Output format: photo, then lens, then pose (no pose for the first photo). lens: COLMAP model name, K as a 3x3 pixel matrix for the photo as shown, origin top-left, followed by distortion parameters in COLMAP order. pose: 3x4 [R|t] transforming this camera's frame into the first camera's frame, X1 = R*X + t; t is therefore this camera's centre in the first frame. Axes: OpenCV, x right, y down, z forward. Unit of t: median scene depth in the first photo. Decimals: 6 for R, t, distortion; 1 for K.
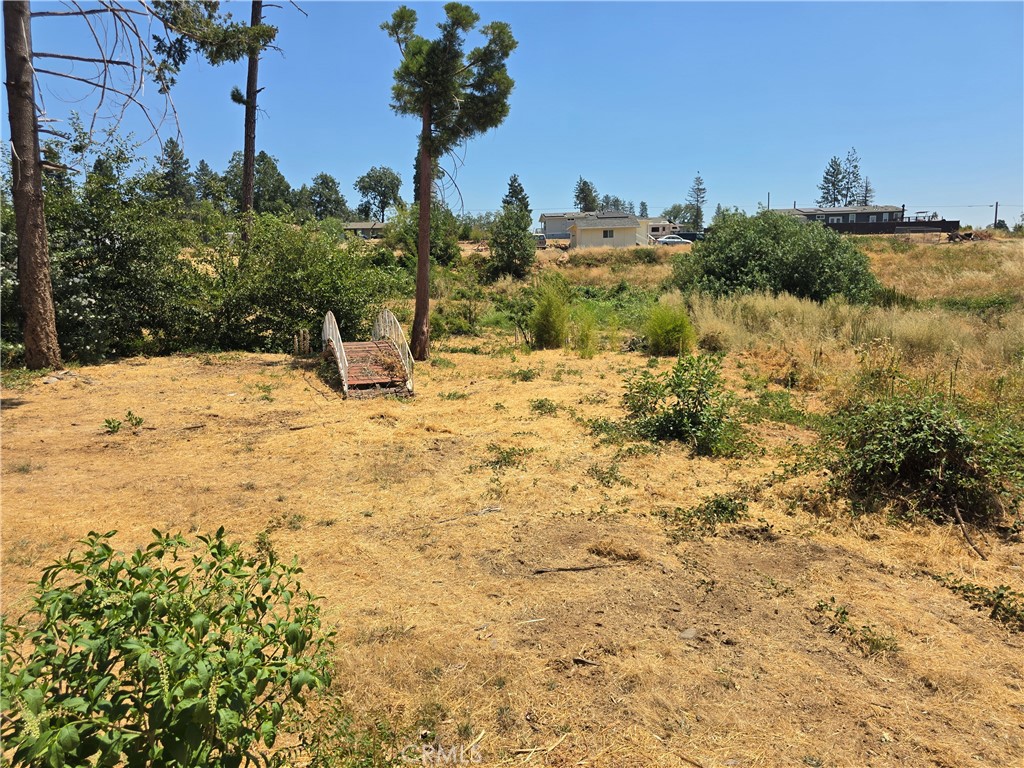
lens RADIAL K [[688.7, 0, 509.1], [0, 688.7, 380.5], [0, 0, 1]] dist [0.050527, -0.045097]
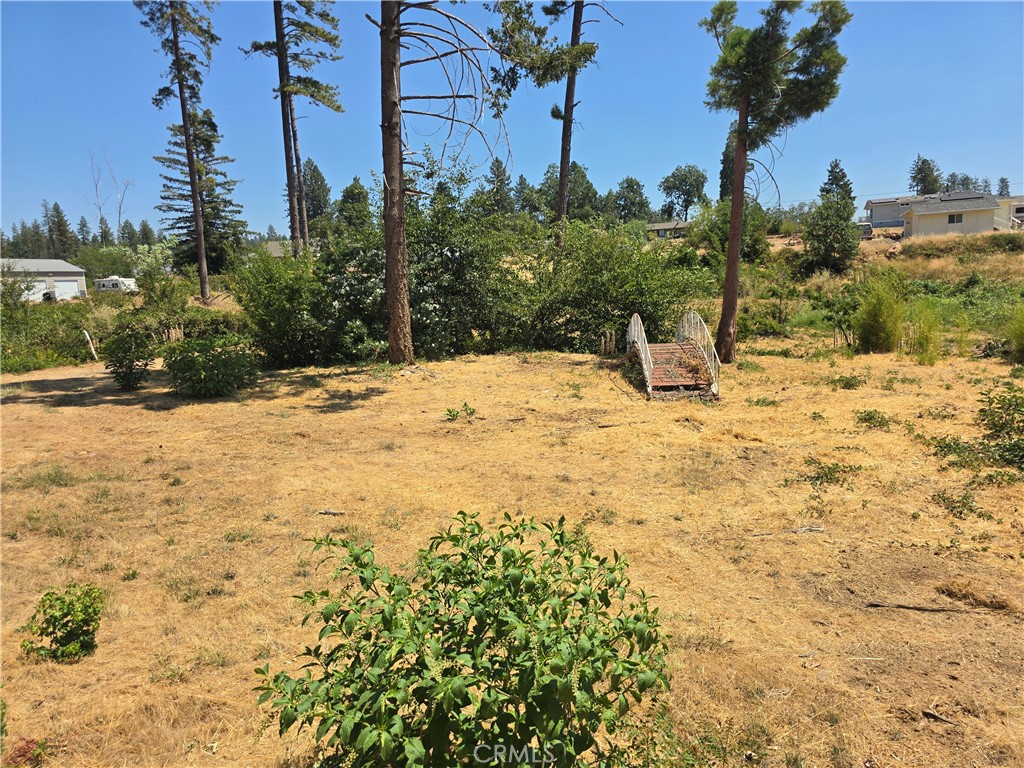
lens RADIAL K [[688.7, 0, 522.6], [0, 688.7, 382.9], [0, 0, 1]] dist [0.050527, -0.045097]
pose [[0.919662, 0.034338, -0.391207, -0.010201], [-0.032935, 0.999404, 0.010299, -0.001962], [0.391328, 0.003413, 0.920245, -0.004119]]
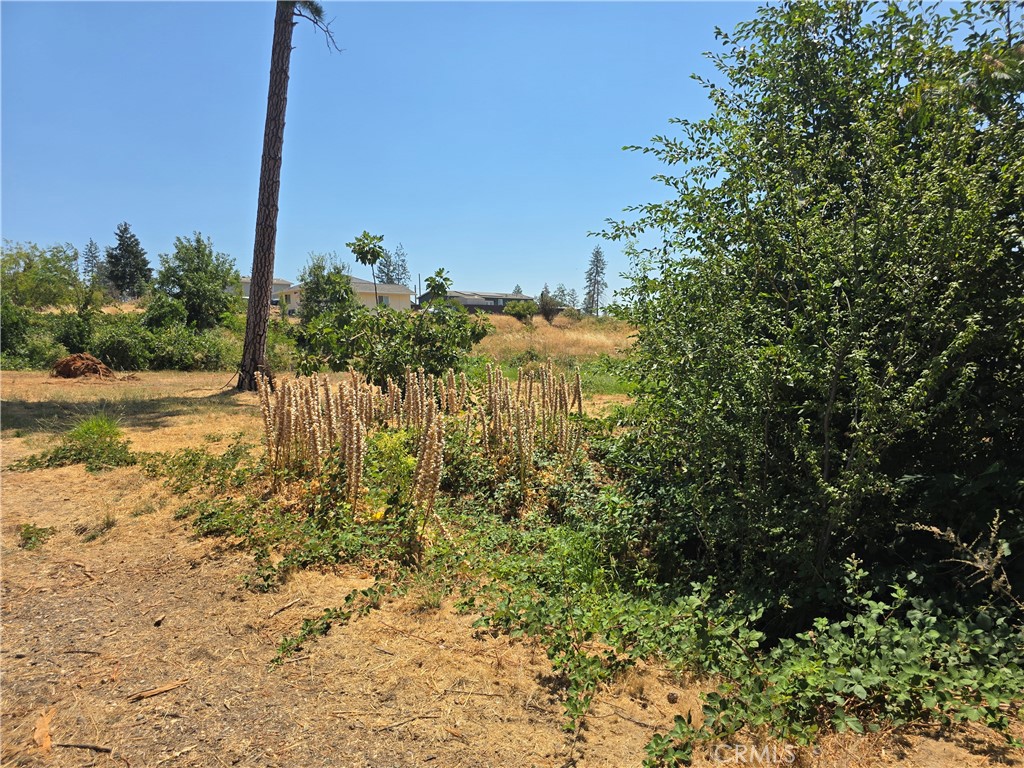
lens RADIAL K [[688.7, 0, 519.9], [0, 688.7, 388.2], [0, 0, 1]] dist [0.050527, -0.045097]
pose [[0.750281, -0.029813, 0.660446, -0.636702], [0.102241, 0.992197, -0.071360, -0.048965], [-0.653165, 0.121065, 0.747475, 0.540477]]
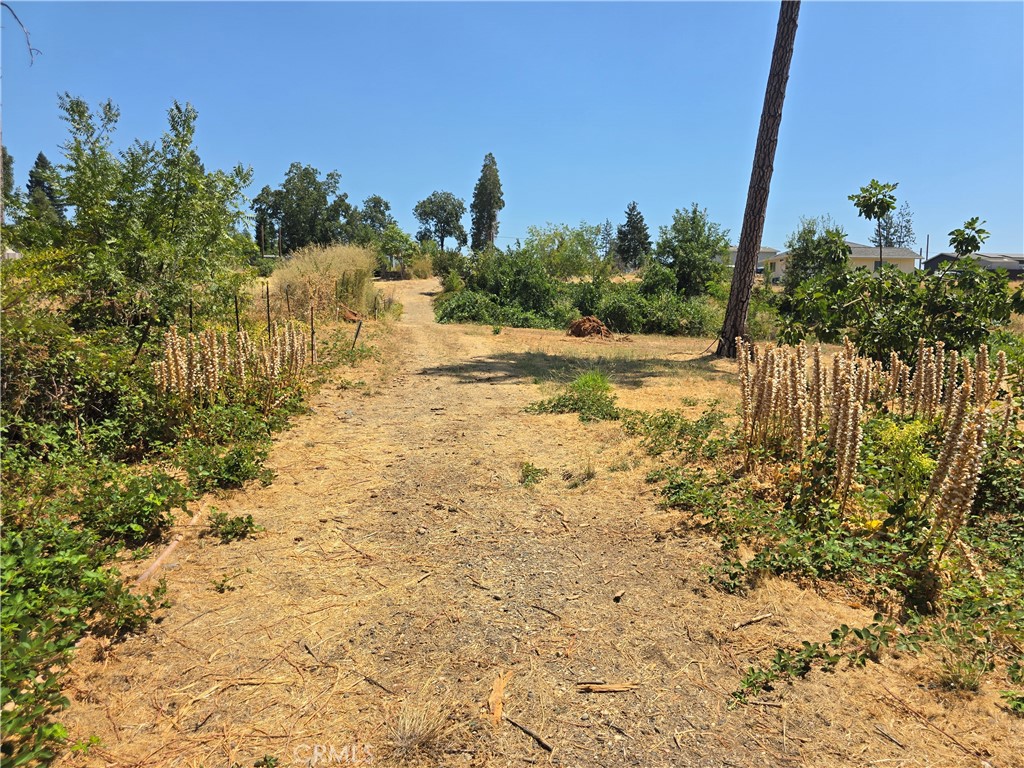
lens RADIAL K [[688.7, 0, 531.1], [0, 688.7, 378.9], [0, 0, 1]] dist [0.050527, -0.045097]
pose [[0.996699, 0.031049, 0.075010, -0.629217], [-0.026070, 0.997447, -0.066476, -0.050983], [-0.076883, 0.064302, 0.994964, 0.562192]]
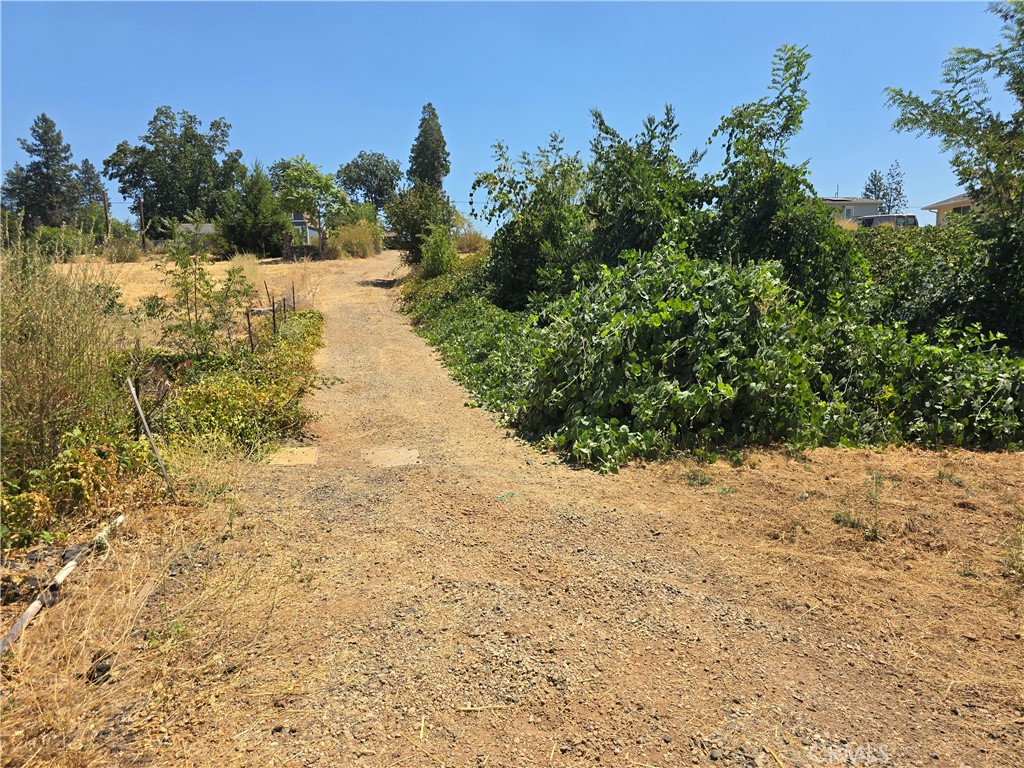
lens RADIAL K [[688.7, 0, 508.3], [0, 688.7, 385.5], [0, 0, 1]] dist [0.050527, -0.045097]
pose [[0.990007, -0.018911, 0.139742, -0.727154], [0.024608, 0.998930, -0.039149, -0.214857], [-0.138852, 0.042196, 0.989414, 1.460571]]
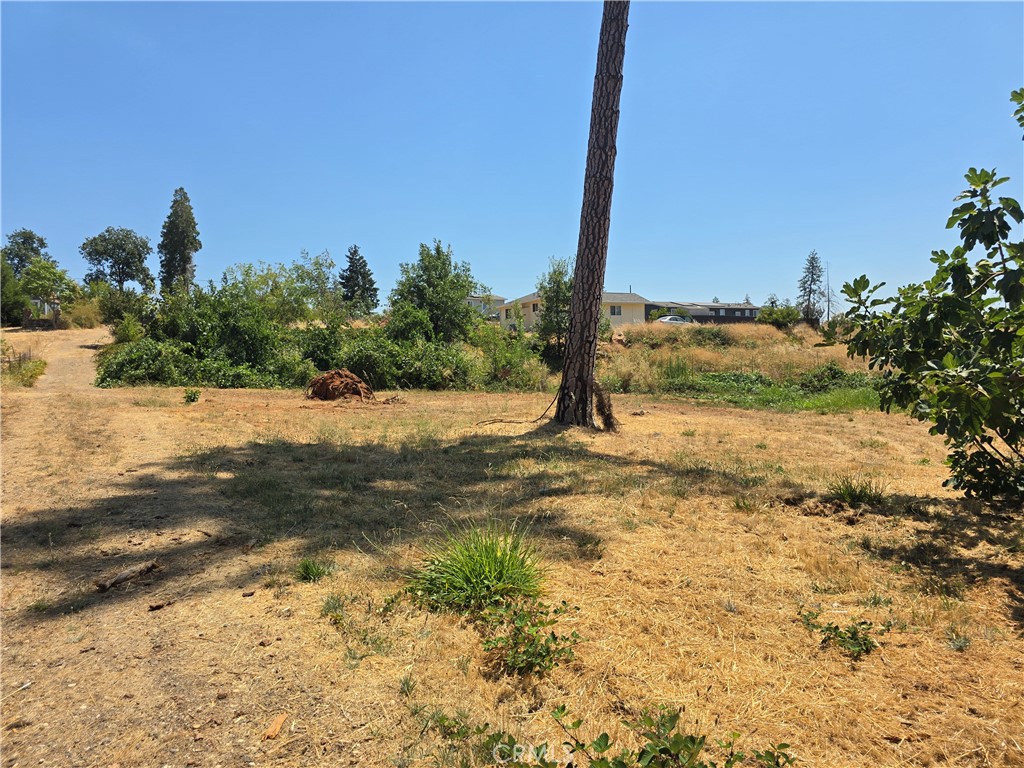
lens RADIAL K [[688.7, 0, 512.8], [0, 688.7, 376.0], [0, 0, 1]] dist [0.050527, -0.045097]
pose [[0.901136, 0.000624, 0.433535, -0.619868], [0.064662, 0.988620, -0.135827, -0.088720], [-0.428687, 0.150432, 0.890841, 0.792030]]
